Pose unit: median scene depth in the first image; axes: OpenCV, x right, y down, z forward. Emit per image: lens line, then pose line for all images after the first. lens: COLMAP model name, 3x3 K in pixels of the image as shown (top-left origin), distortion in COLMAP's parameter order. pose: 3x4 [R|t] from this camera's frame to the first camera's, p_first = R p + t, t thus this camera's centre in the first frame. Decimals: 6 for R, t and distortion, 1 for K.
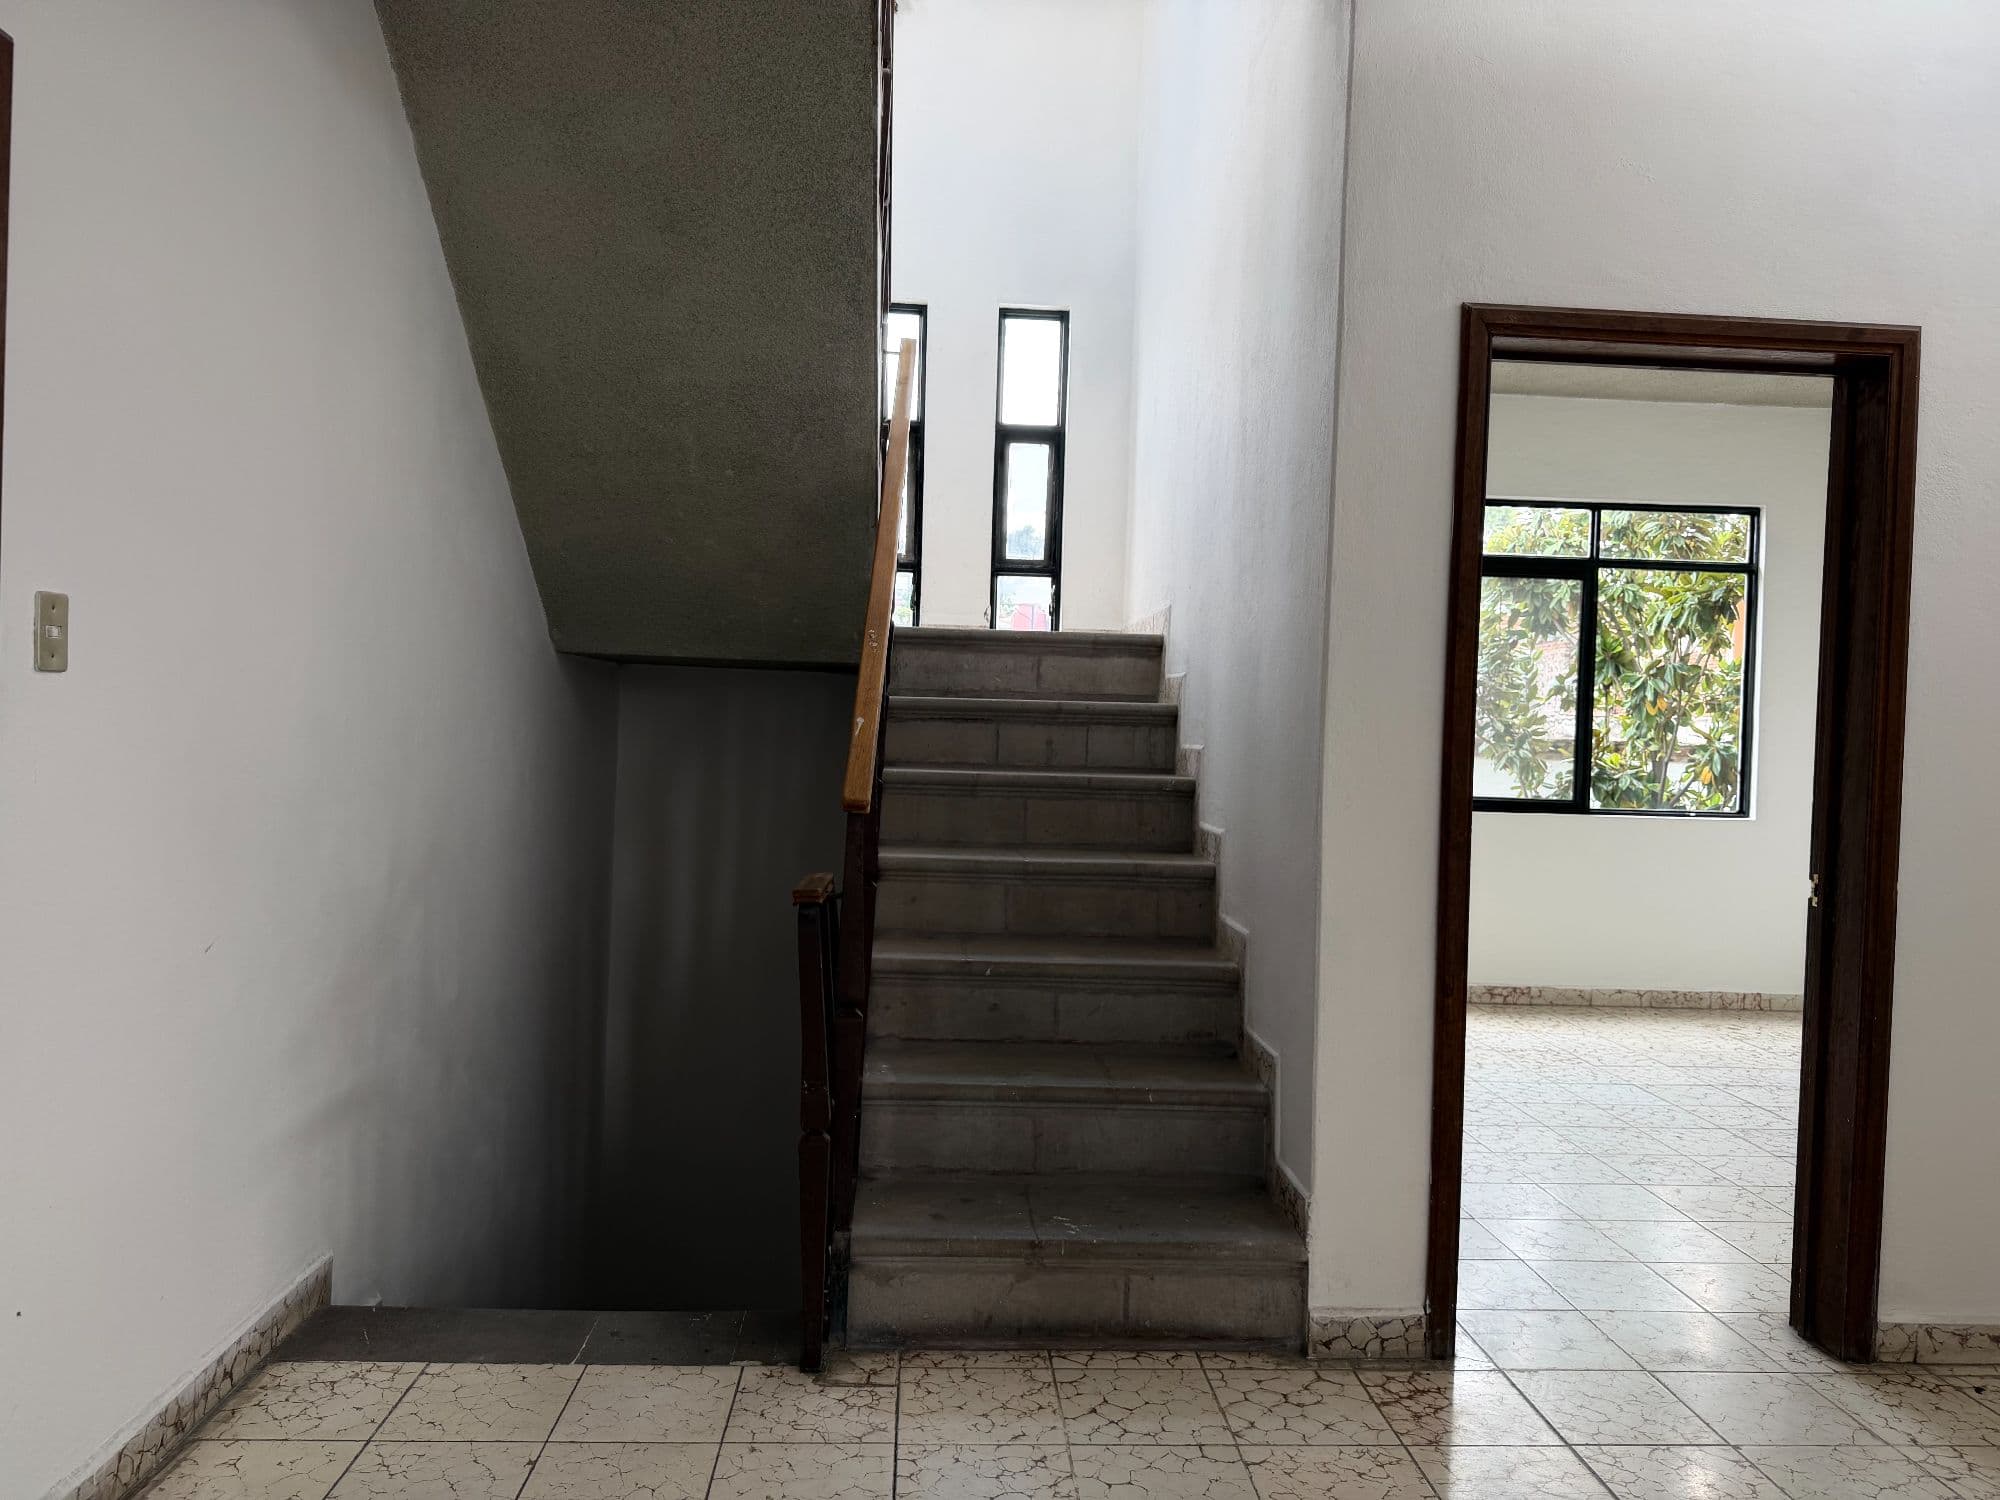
lens RADIAL K [[1400.1, 0, 997.9], [0, 1400.1, 745.5], [0, 0, 1]] dist [0.037643, -0.056862]
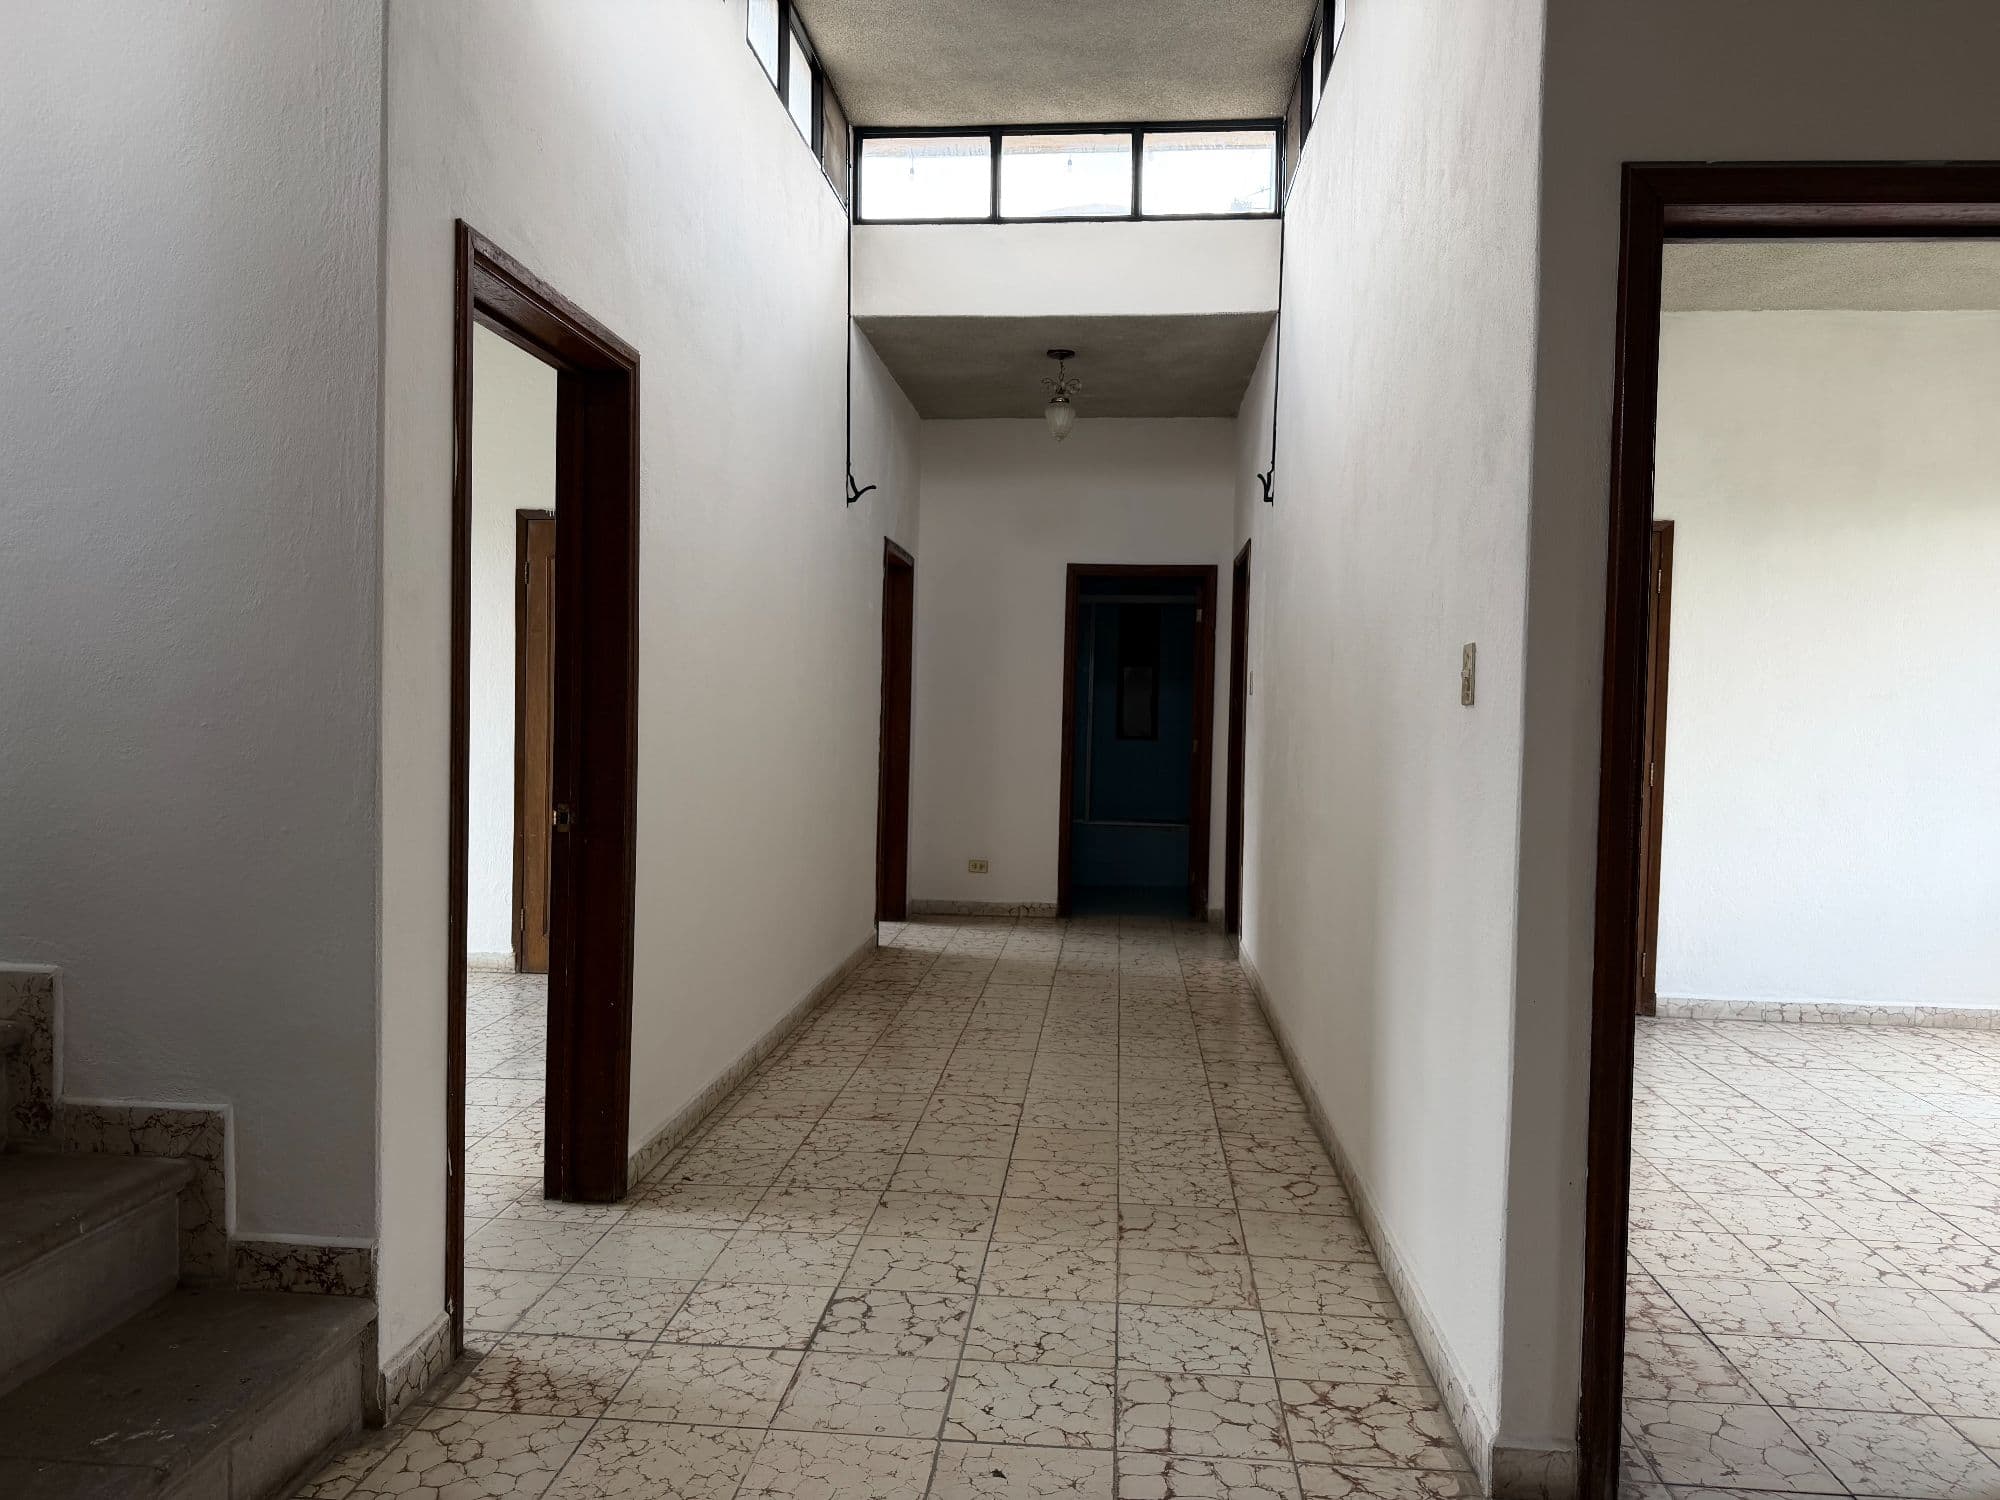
lens RADIAL K [[1400.1, 0, 998.4], [0, 1400.1, 746.1], [0, 0, 1]] dist [0.037643, -0.056862]
pose [[0.138330, -0.052211, 0.989009, -0.488288], [-0.004574, 0.998565, 0.053355, -0.018777], [-0.990376, -0.011904, 0.137892, 0.468598]]
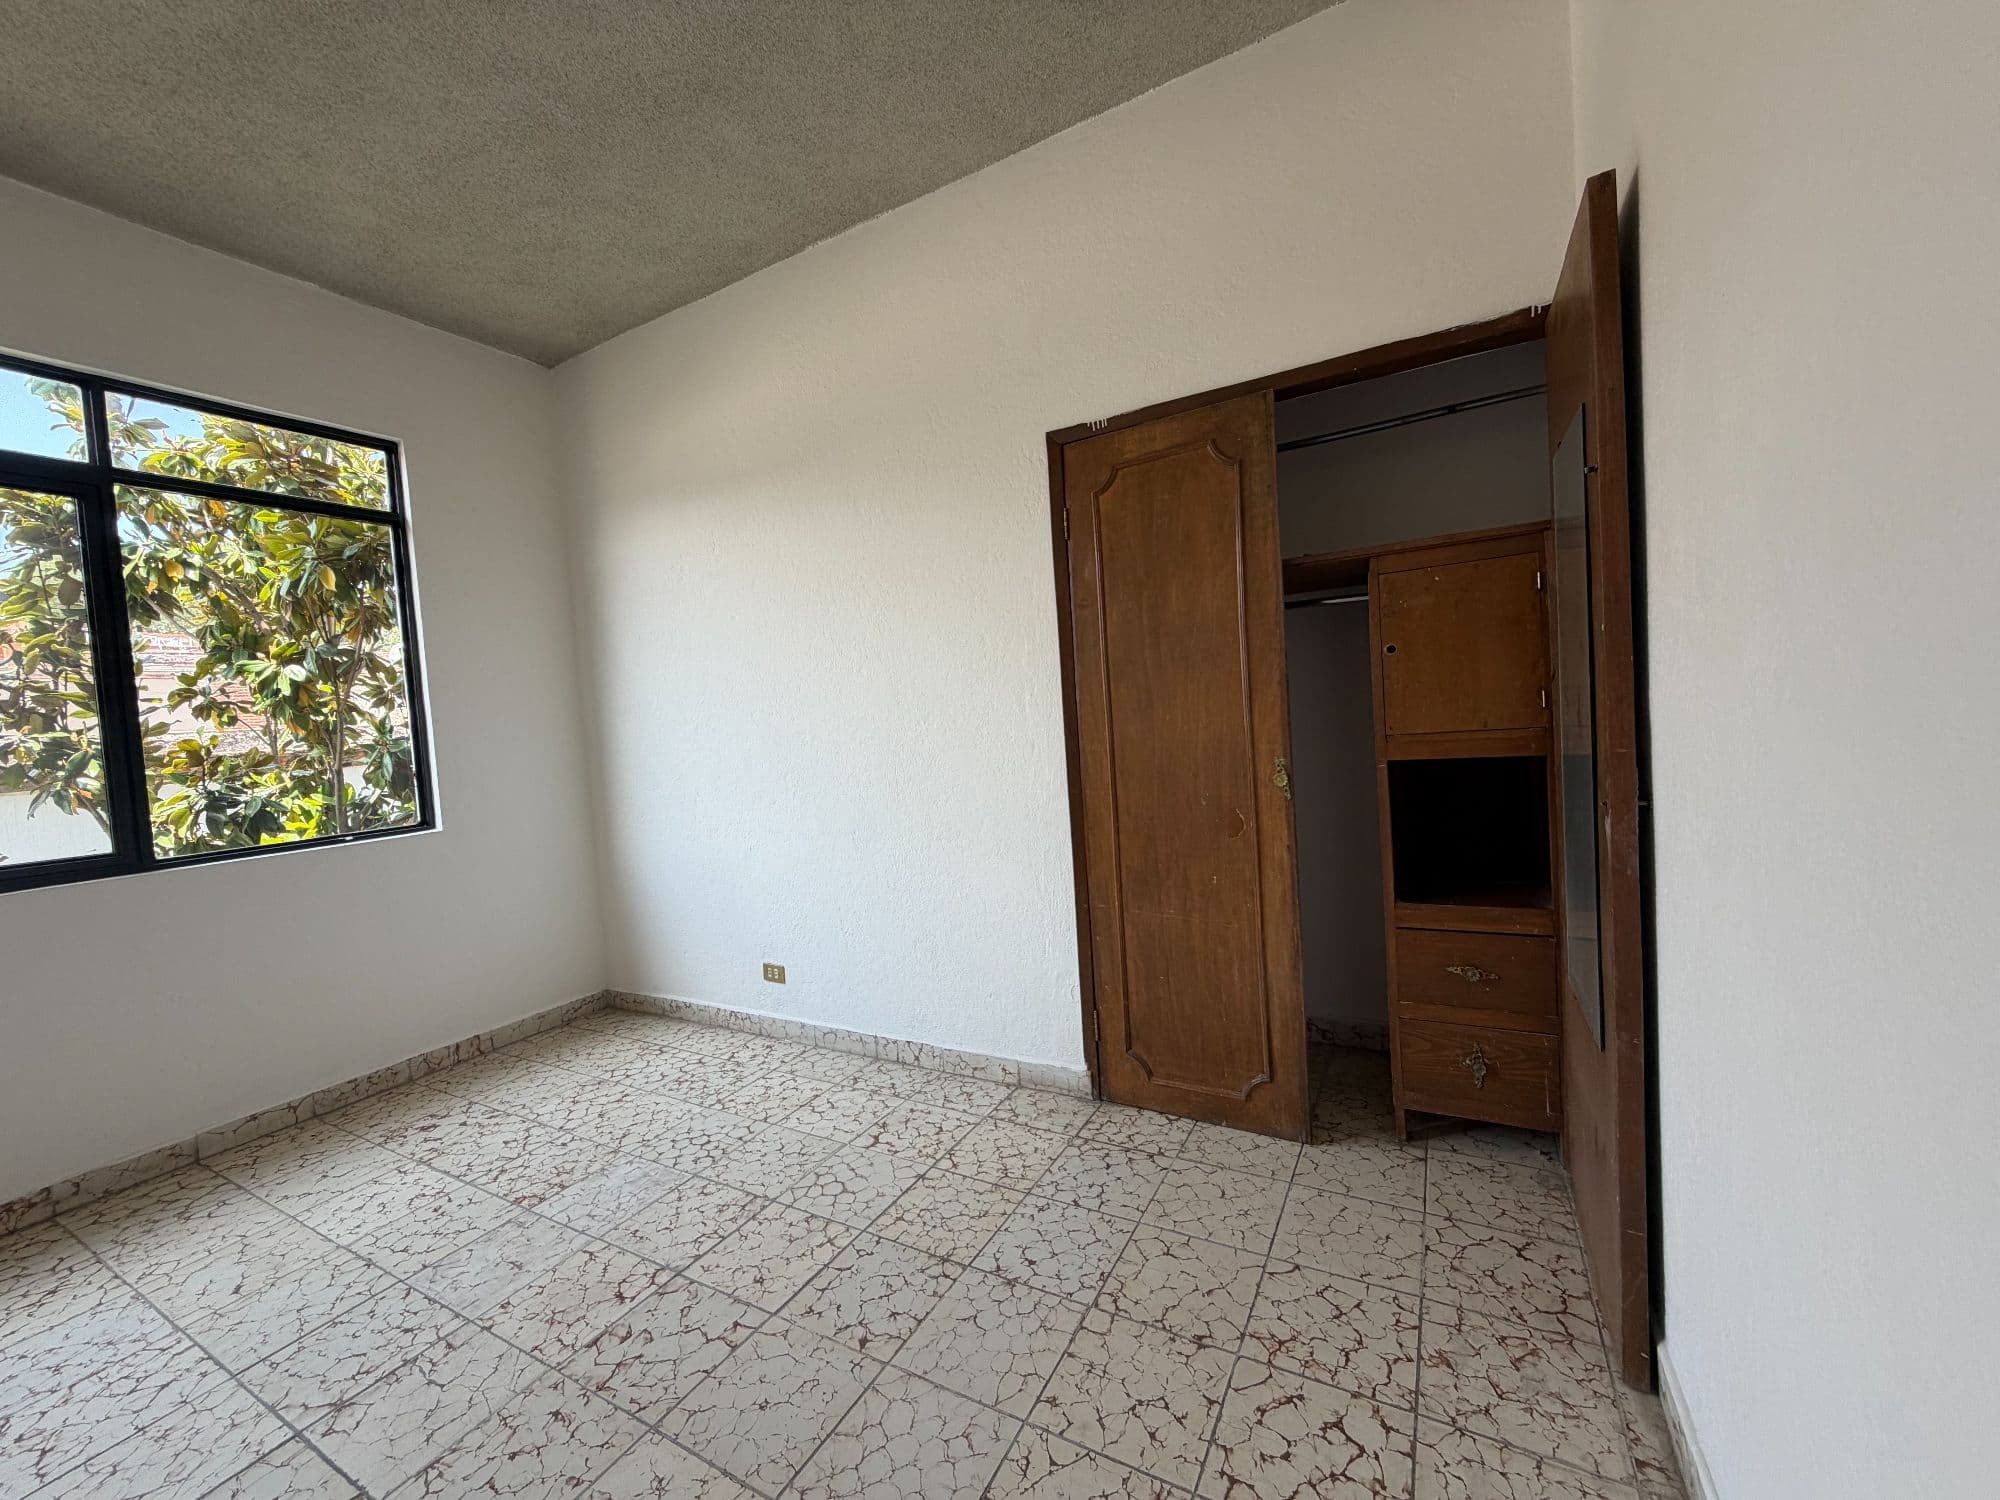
lens RADIAL K [[799.2, 0, 1010.3], [0, 799.2, 743.6], [0, 0, 1]] dist [-0.007907, 0.001760]
pose [[0.517842, -0.097213, 0.849935, 0.730715], [0.095437, 0.993885, 0.055530, 0.019692], [-0.850136, 0.052360, 0.523953, 1.085235]]
